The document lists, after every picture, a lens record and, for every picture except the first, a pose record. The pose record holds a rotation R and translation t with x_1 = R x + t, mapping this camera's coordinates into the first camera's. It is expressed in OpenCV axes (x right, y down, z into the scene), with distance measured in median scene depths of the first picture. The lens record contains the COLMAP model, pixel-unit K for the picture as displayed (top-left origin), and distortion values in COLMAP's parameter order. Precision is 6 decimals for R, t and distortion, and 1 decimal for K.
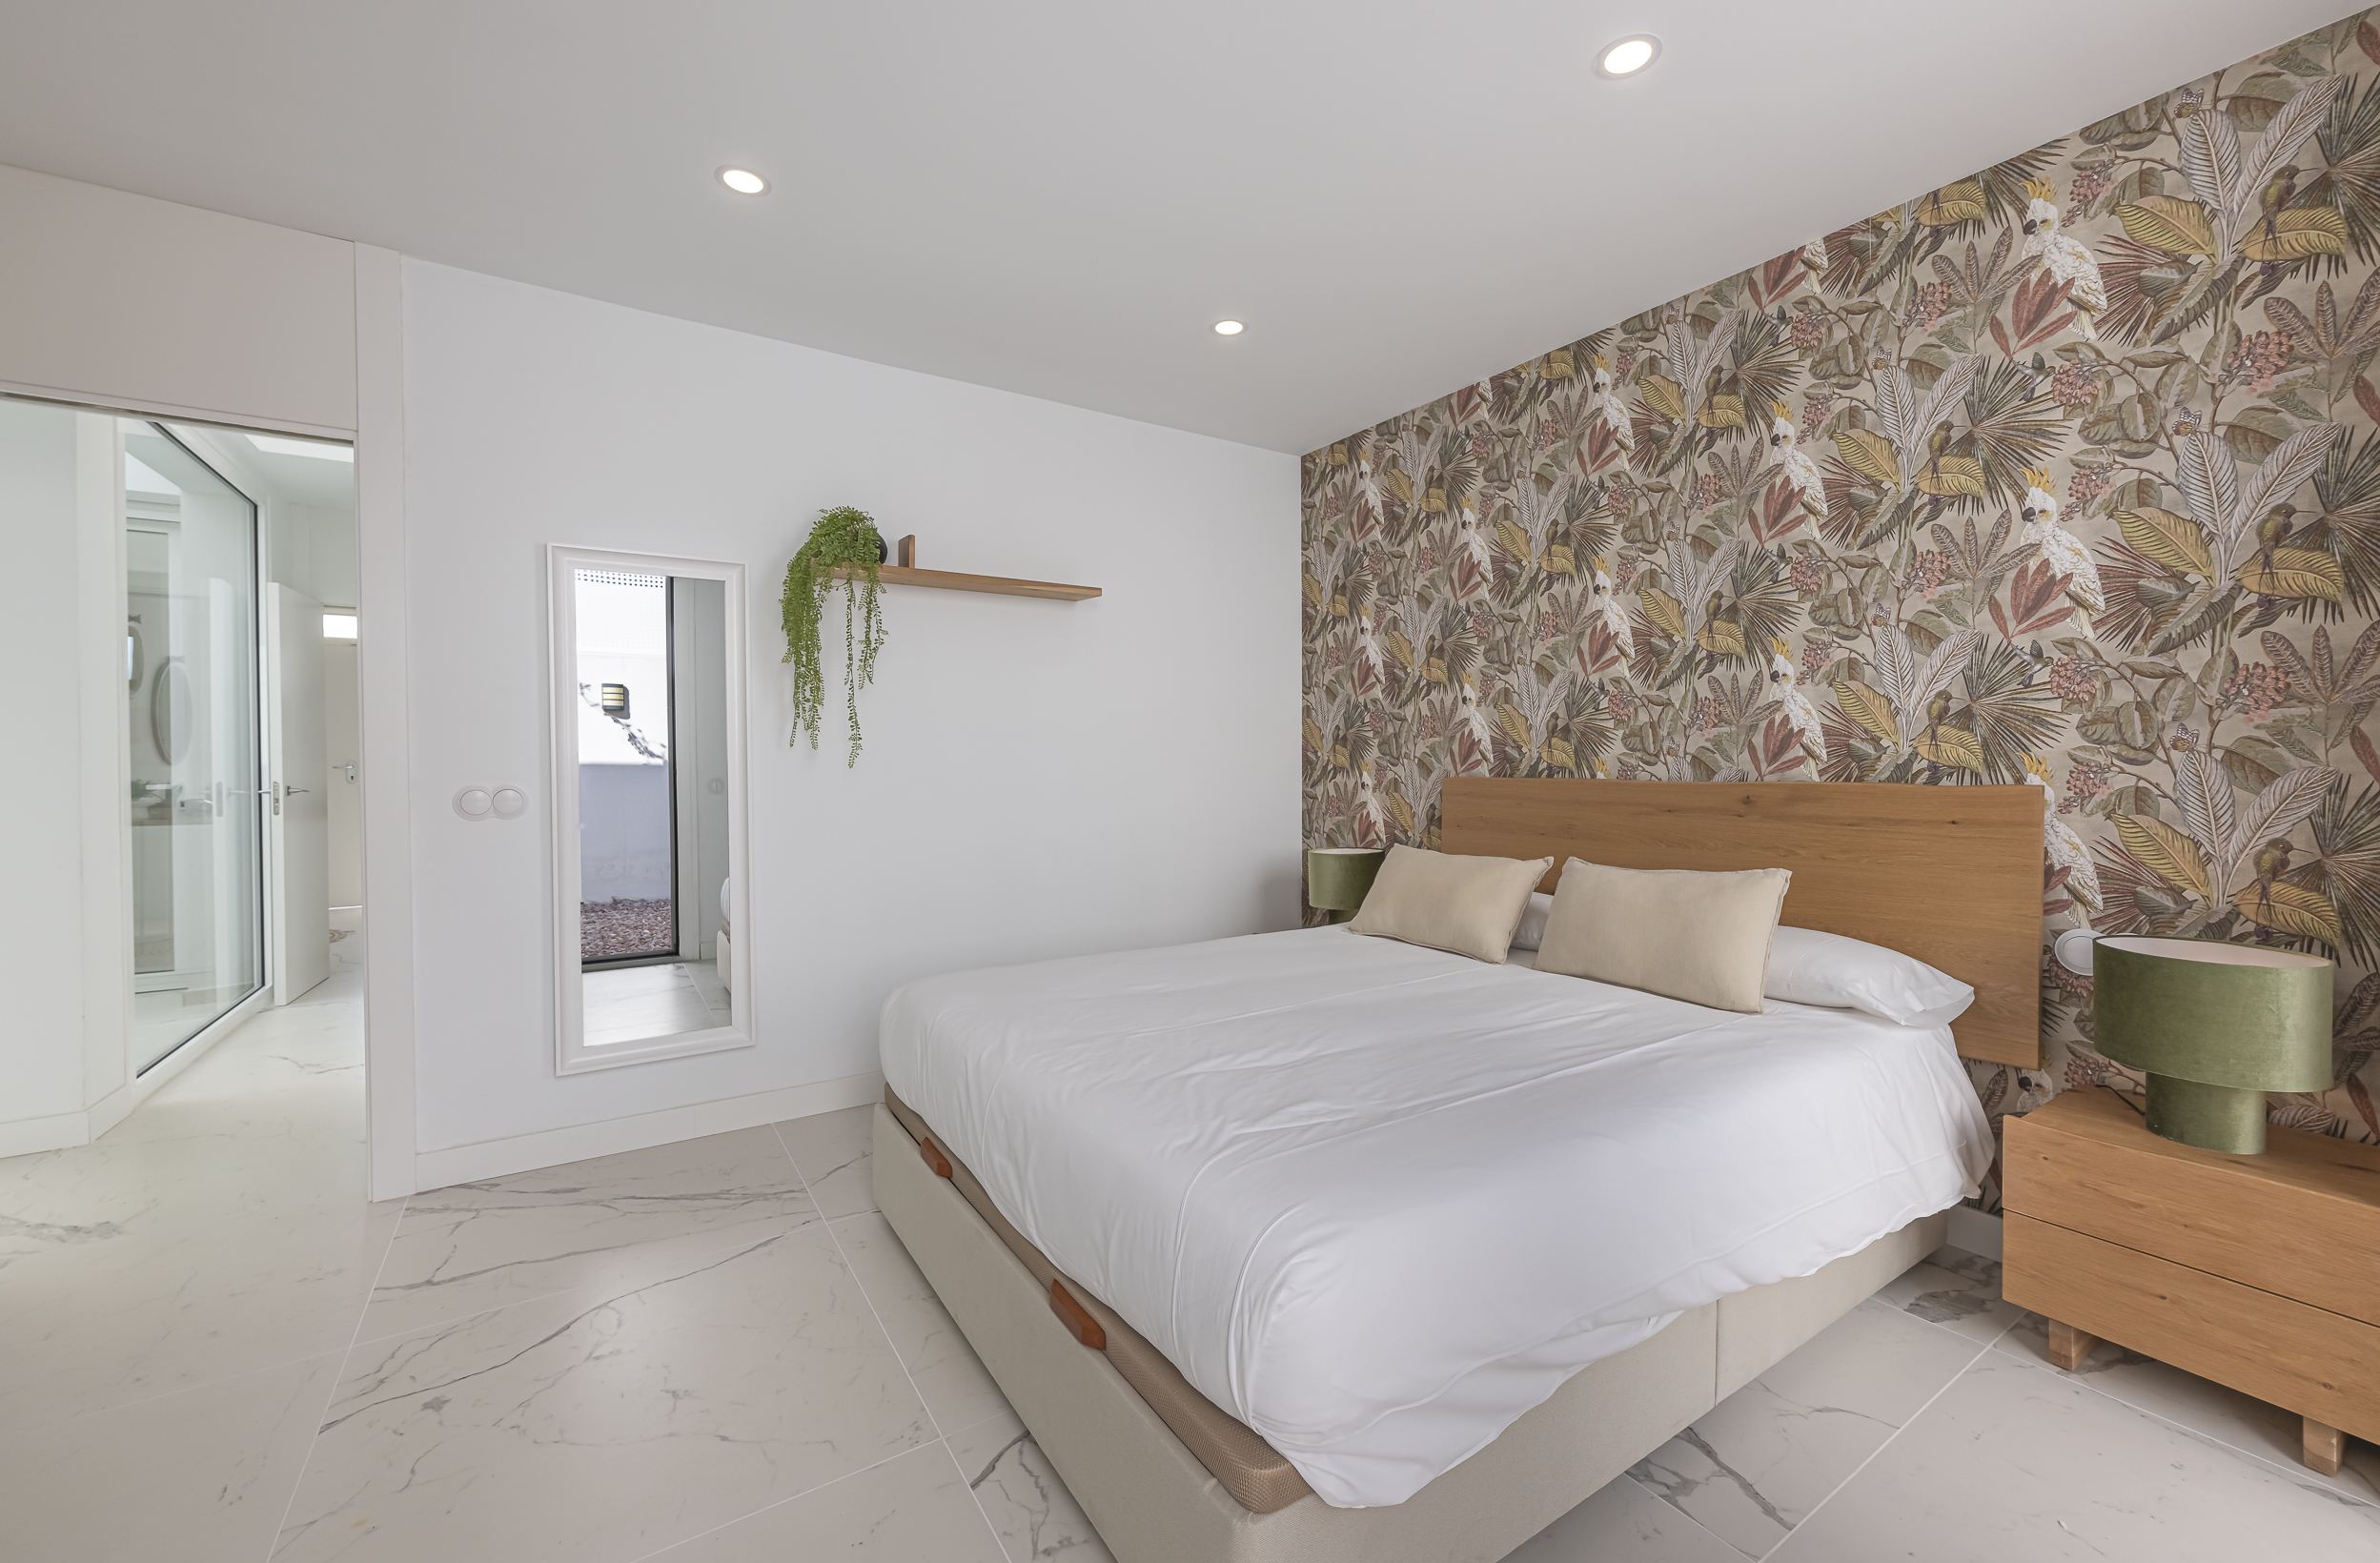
lens RADIAL K [[959.4, 0, 1202.1], [0, 959.4, 780.3], [0, 0, 1]] dist [0.000442, 0.000180]
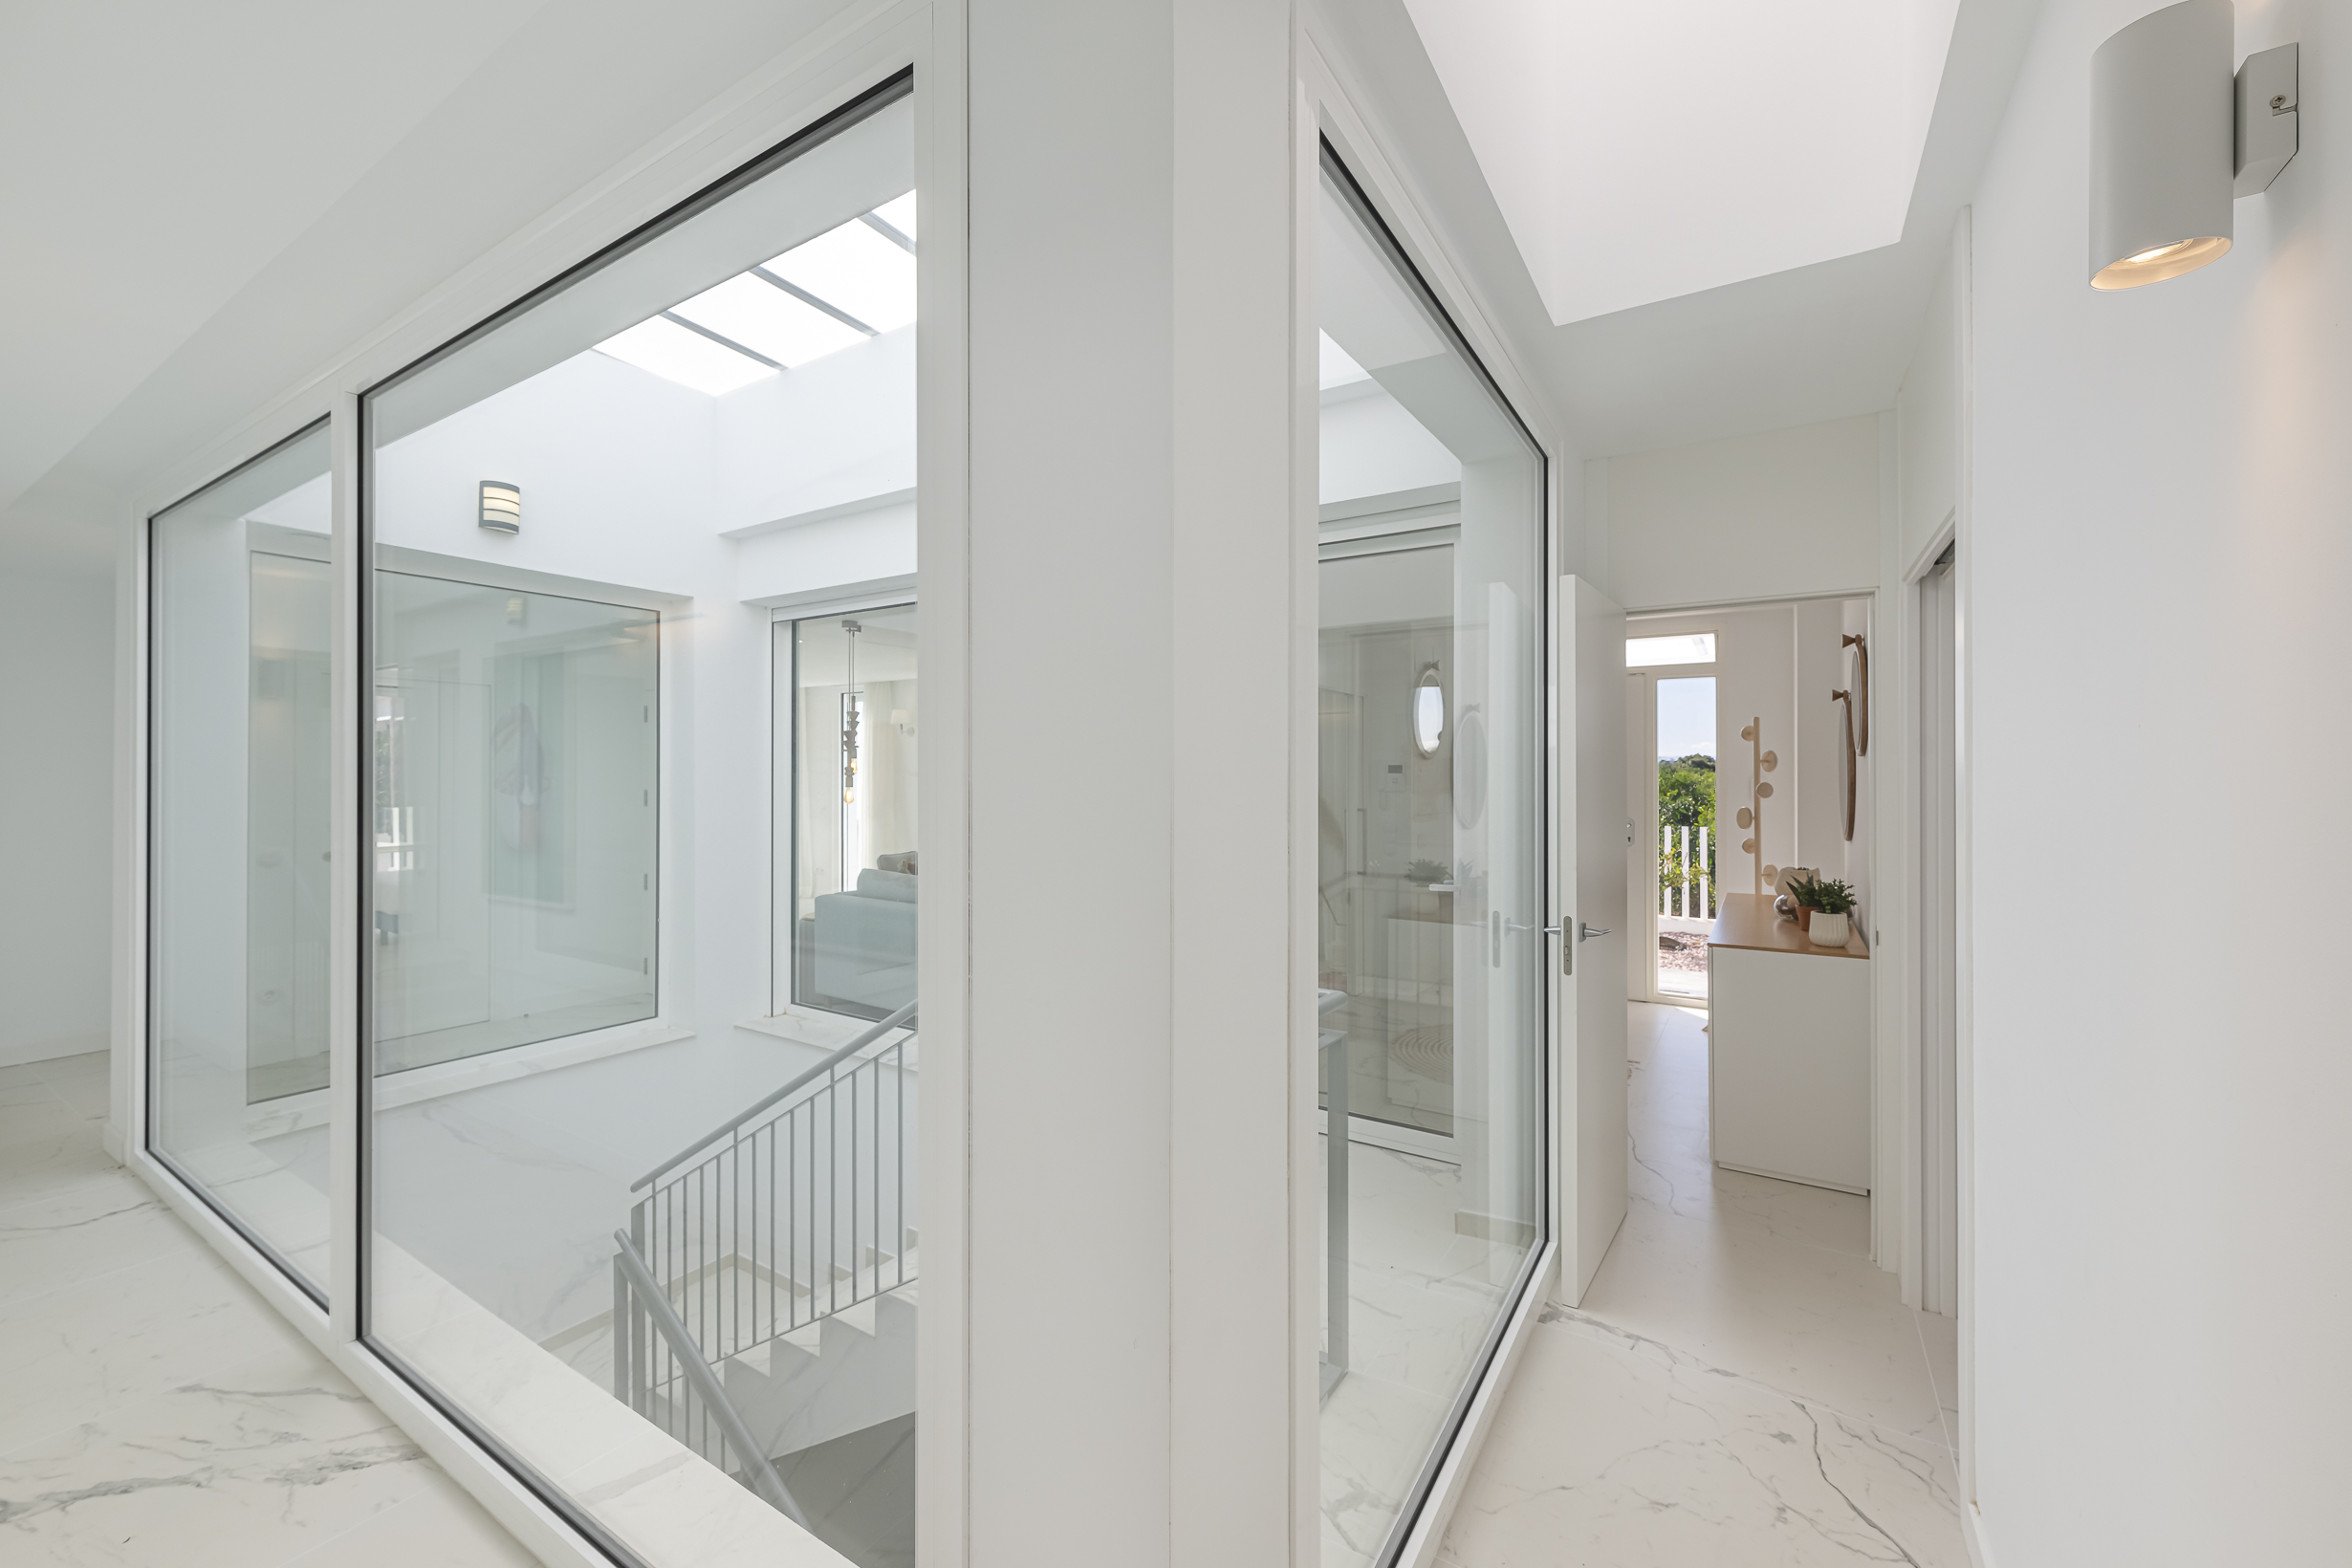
lens RADIAL K [[945.3, 0, 1168.8], [0, 945.3, 773.4], [0, 0, 1]] dist [-0.001493, 0.000214]
pose [[0.406269, 0.000182, -0.913754, -0.390541], [-0.012403, 0.999909, -0.005316, -0.057579], [0.913669, 0.013493, 0.406234, 0.394637]]
